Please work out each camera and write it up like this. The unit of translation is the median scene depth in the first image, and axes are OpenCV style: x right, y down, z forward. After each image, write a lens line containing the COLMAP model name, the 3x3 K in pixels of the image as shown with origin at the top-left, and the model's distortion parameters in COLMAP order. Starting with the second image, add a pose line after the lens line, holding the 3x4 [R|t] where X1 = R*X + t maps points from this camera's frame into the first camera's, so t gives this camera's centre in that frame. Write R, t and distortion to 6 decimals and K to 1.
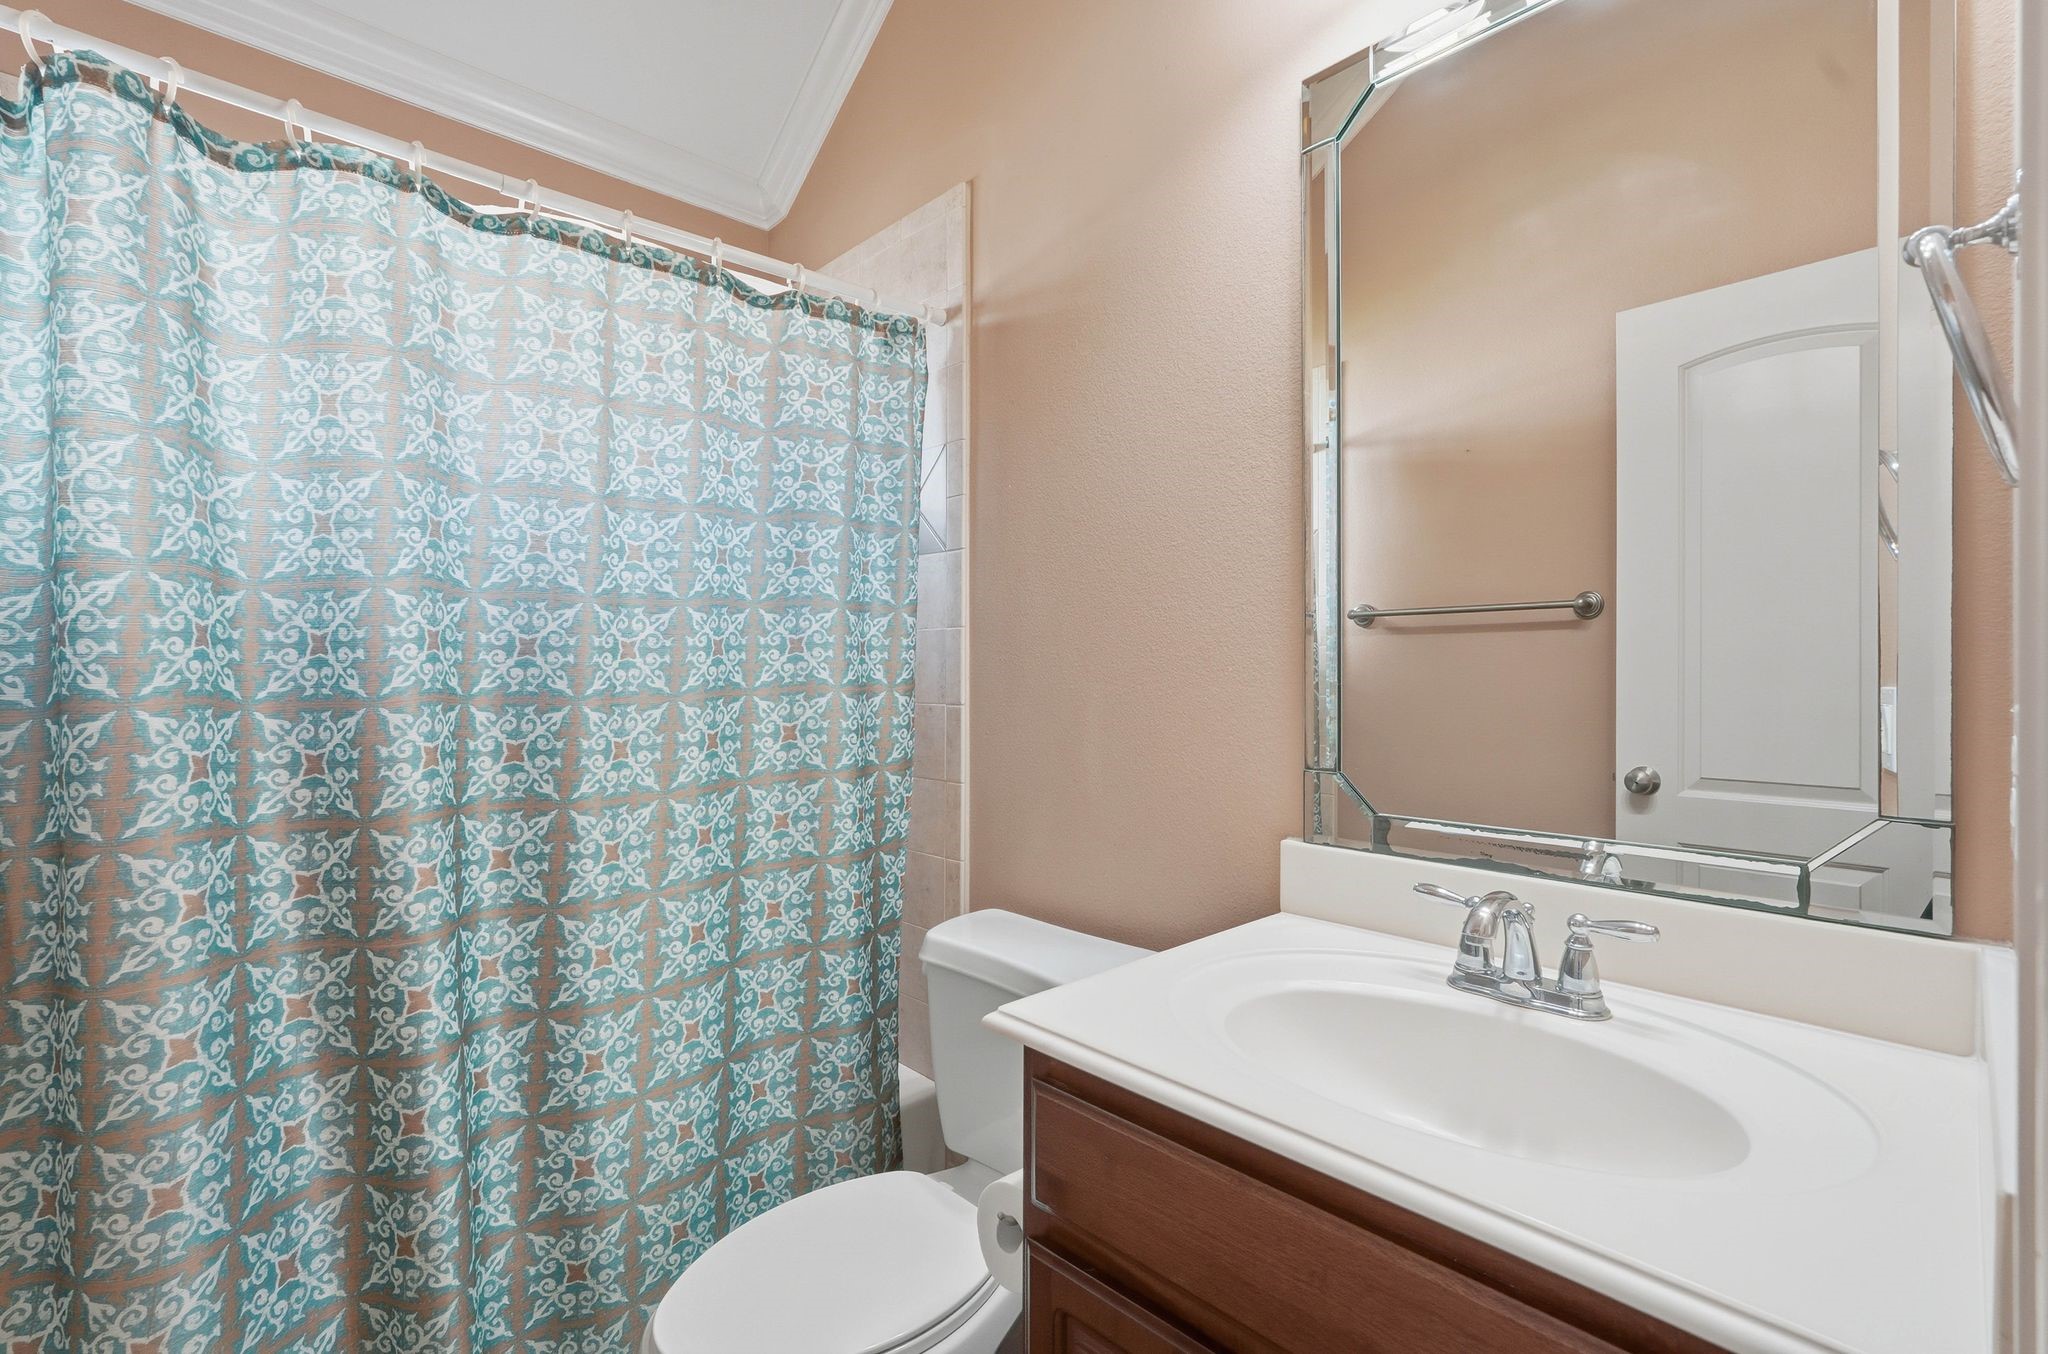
lens RADIAL K [[921.3, 0, 1026.8], [0, 921.3, 675.5], [0, 0, 1]] dist [-0.007924, 0.002732]
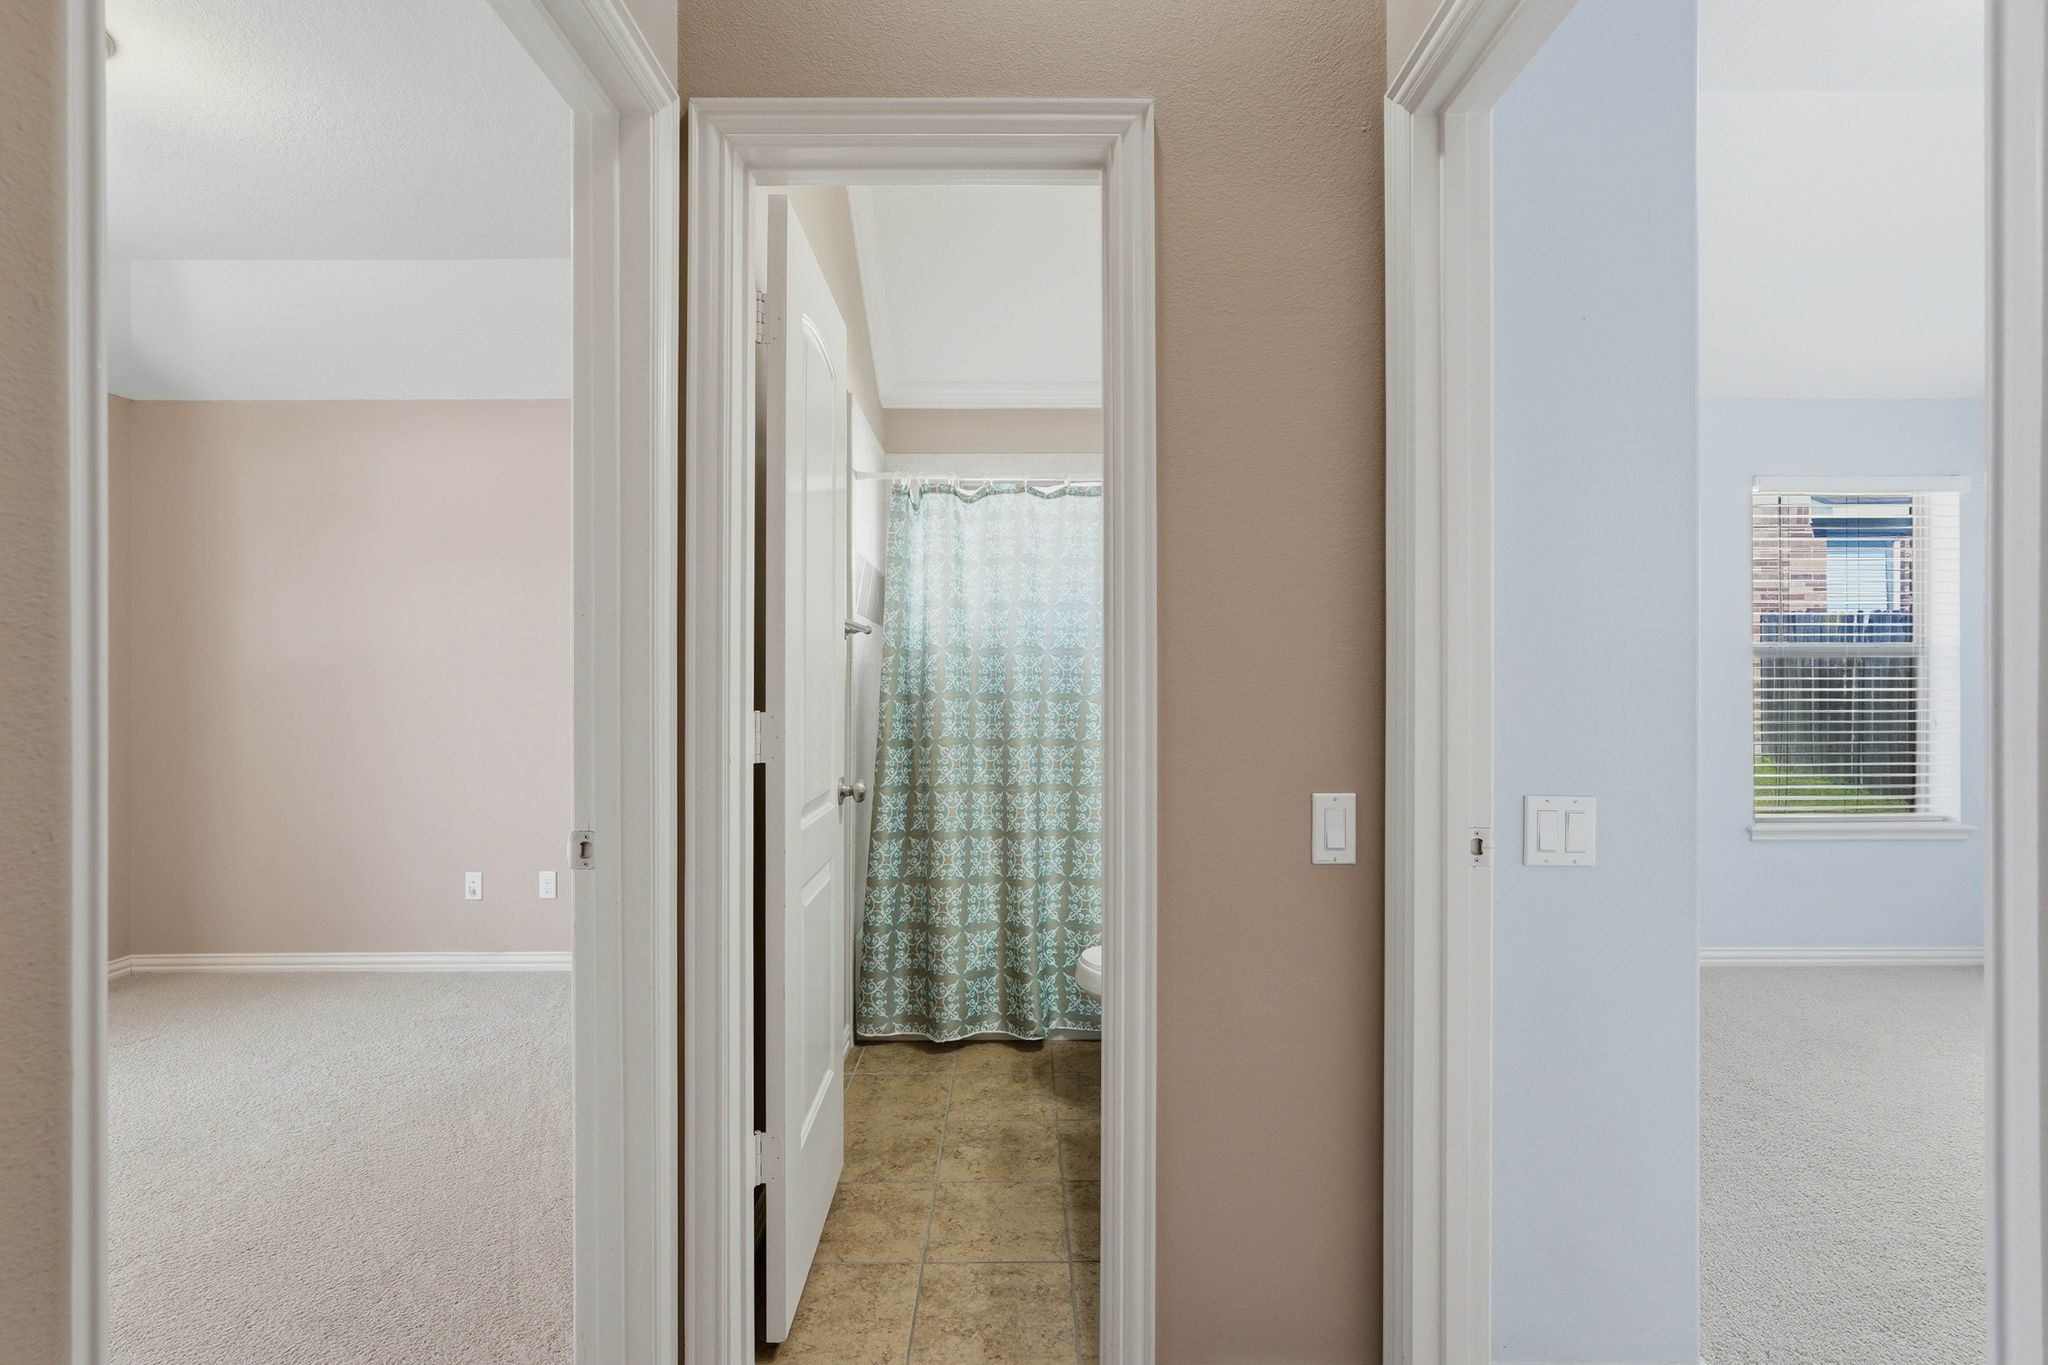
lens RADIAL K [[938.7, 0, 1022.2], [0, 938.7, 684.0], [0, 0, 1]] dist [-0.003053, 0.000420]
pose [[0.739155, -0.000212, -0.673535, 1.108501], [-0.003402, 0.999986, -0.004048, 0.004170], [0.673527, 0.005283, 0.739144, -0.940342]]
